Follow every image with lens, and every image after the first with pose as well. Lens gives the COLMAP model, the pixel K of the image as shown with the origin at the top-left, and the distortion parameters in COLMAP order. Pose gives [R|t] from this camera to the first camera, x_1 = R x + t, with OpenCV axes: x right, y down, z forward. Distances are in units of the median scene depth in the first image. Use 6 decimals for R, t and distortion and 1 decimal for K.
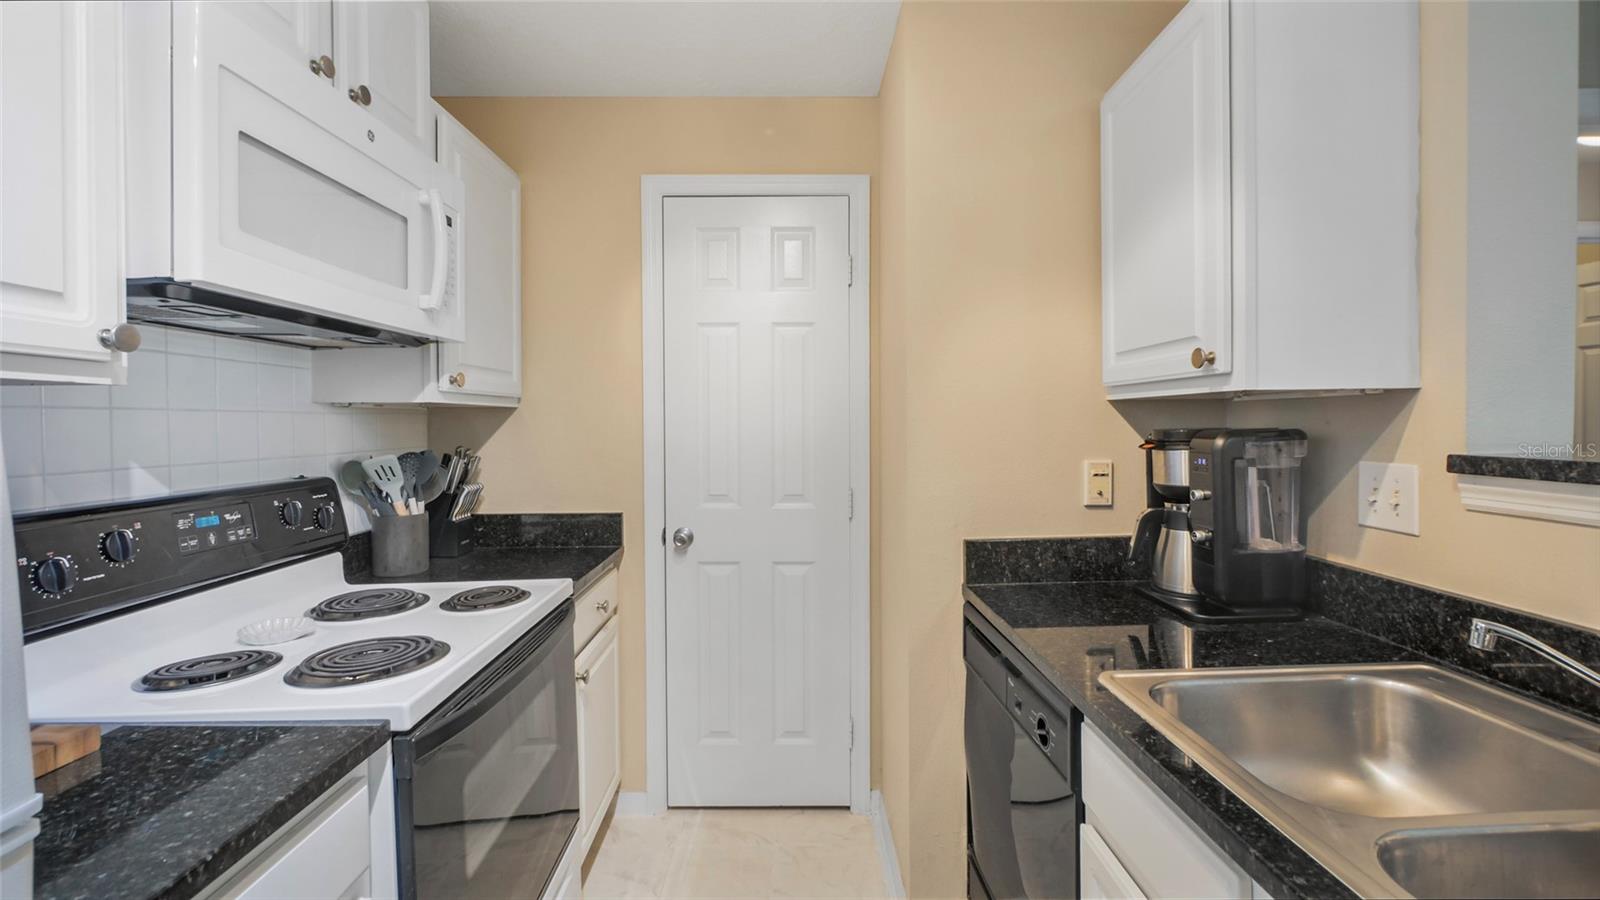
lens RADIAL K [[674.4, 0, 798.5], [0, 674.4, 433.9], [0, 0, 1]] dist [-0.011574, 0.000208]
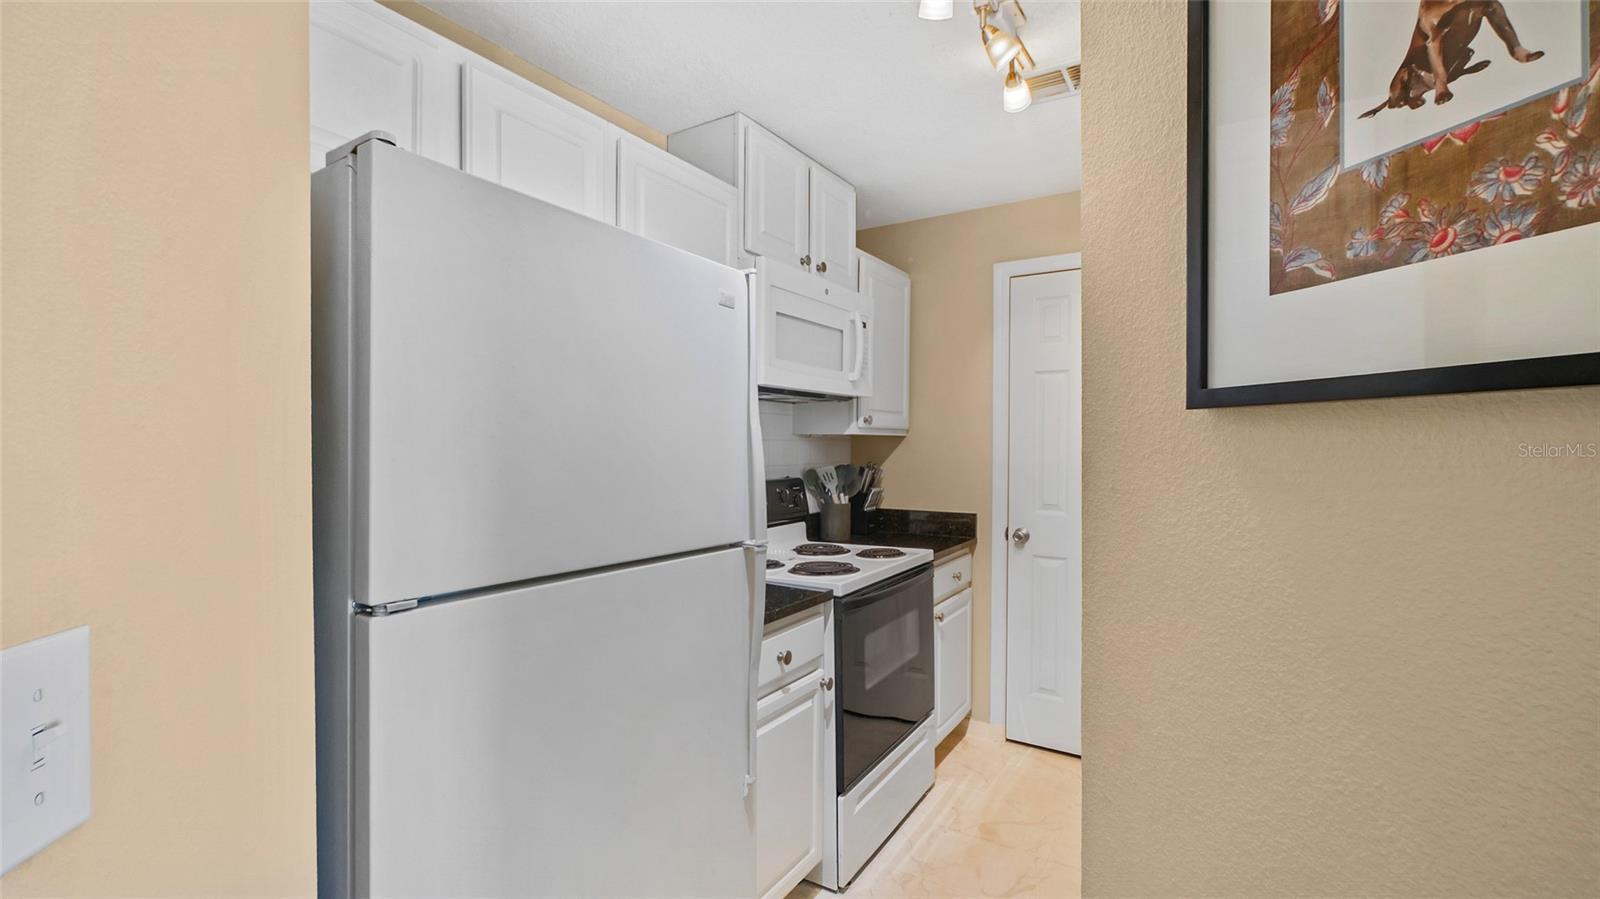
lens RADIAL K [[680.0, 0, 793.5], [0, 680.0, 458.1], [0, 0, 1]] dist [-0.014227, 0.000229]
pose [[0.832536, 0.018262, -0.553670, 0.237860], [-0.016287, 0.999831, 0.008488, -0.001028], [0.553732, 0.001951, 0.832693, -0.437866]]
